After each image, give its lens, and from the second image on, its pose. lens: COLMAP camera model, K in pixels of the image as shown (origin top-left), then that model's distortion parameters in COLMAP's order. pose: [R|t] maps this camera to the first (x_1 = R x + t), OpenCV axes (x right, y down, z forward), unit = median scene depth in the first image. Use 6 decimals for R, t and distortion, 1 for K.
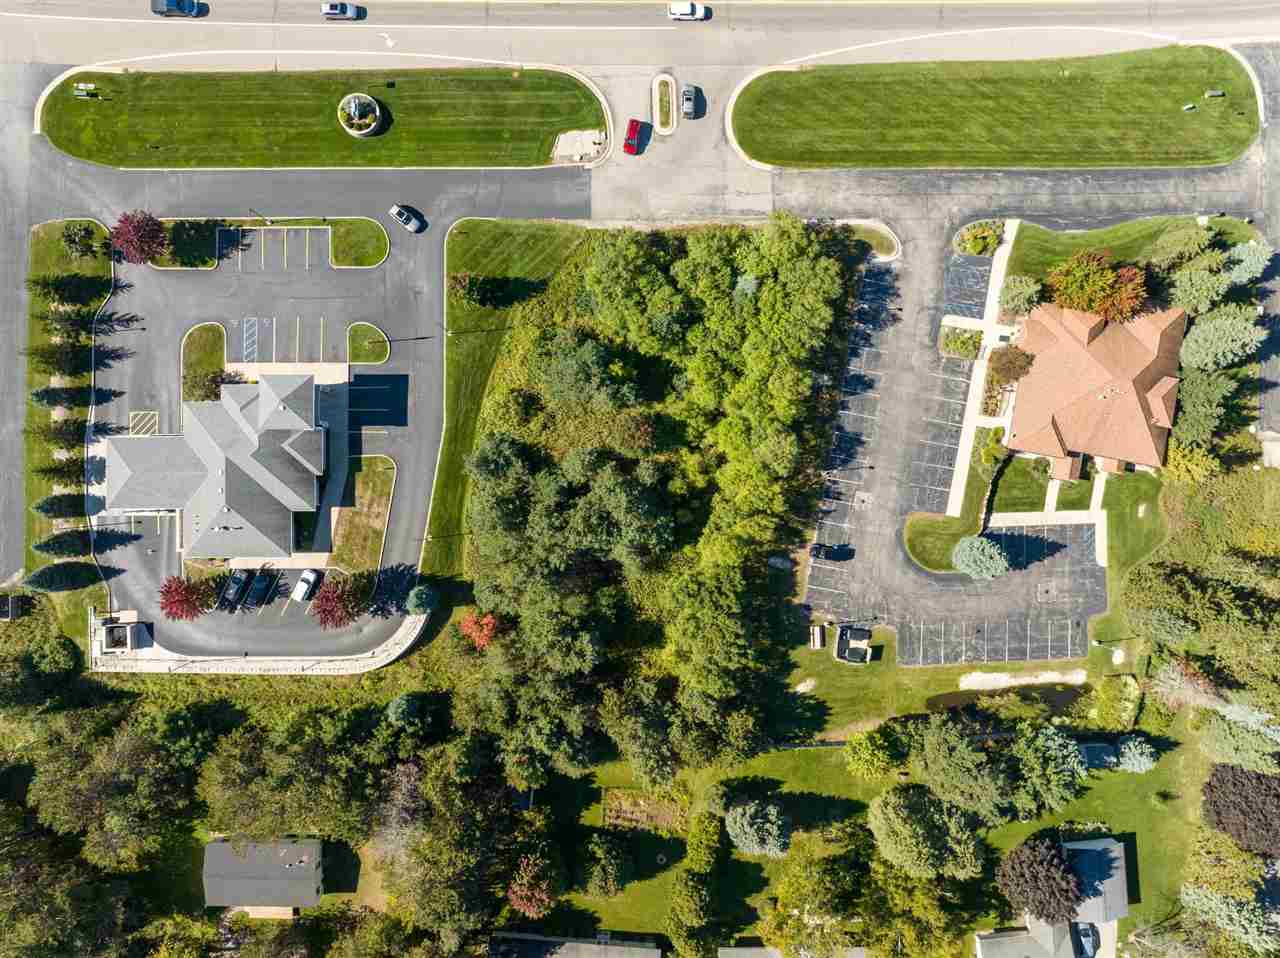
lens RADIAL K [[897.5, 0, 635.0], [0, 897.5, 479.1], [0, 0, 1]] dist [-0.043514, 0.000726]
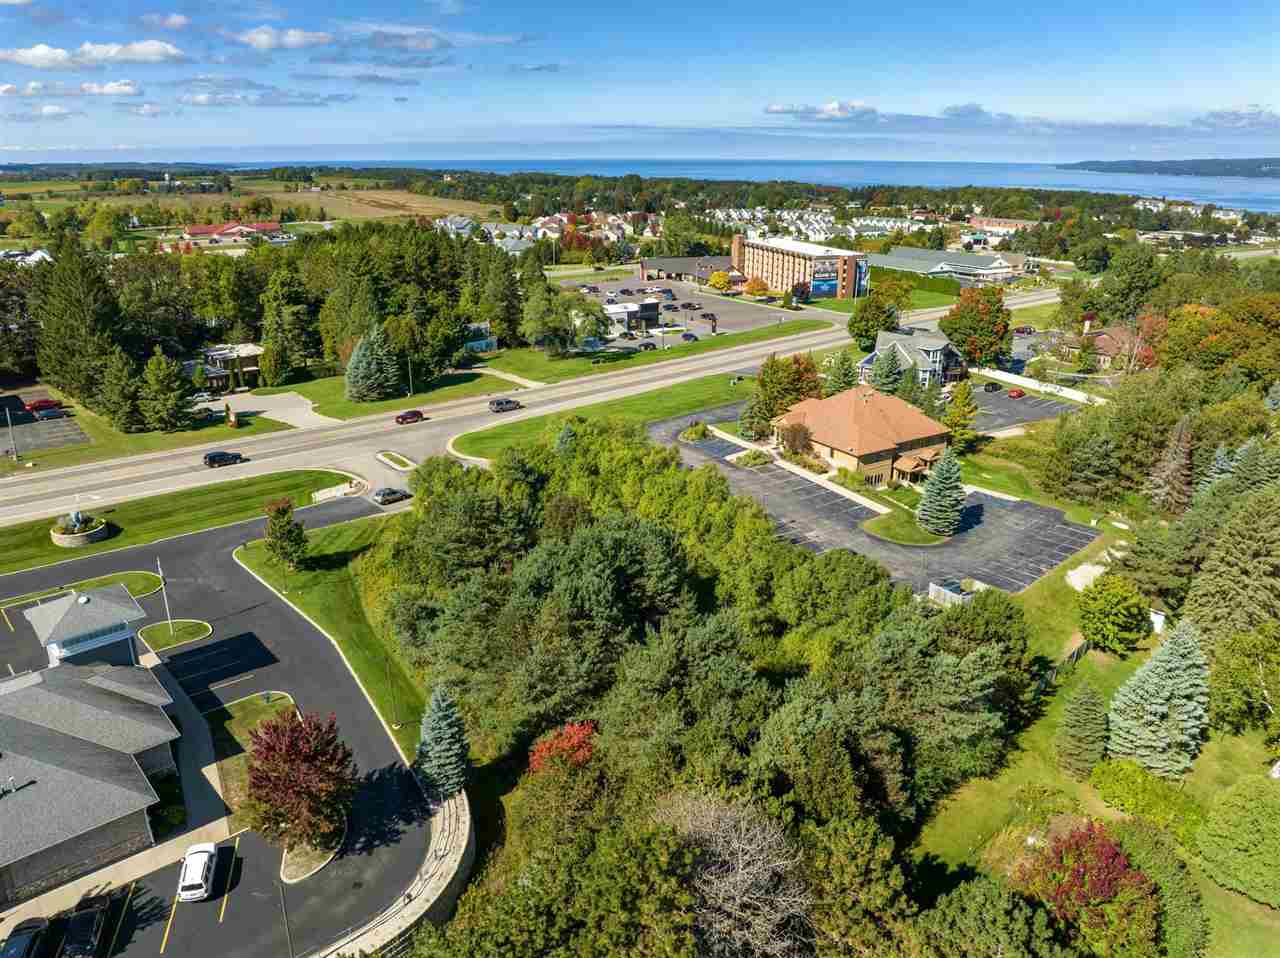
lens RADIAL K [[914.5, 0, 640.0], [0, 914.5, 479.0], [0, 0, 1]] dist [-0.040334, -0.002958]
pose [[0.738119, -0.223740, 0.636492, -0.454611], [0.674670, 0.243334, -0.696856, 0.542797], [0.001034, 0.943784, 0.330560, 0.670338]]
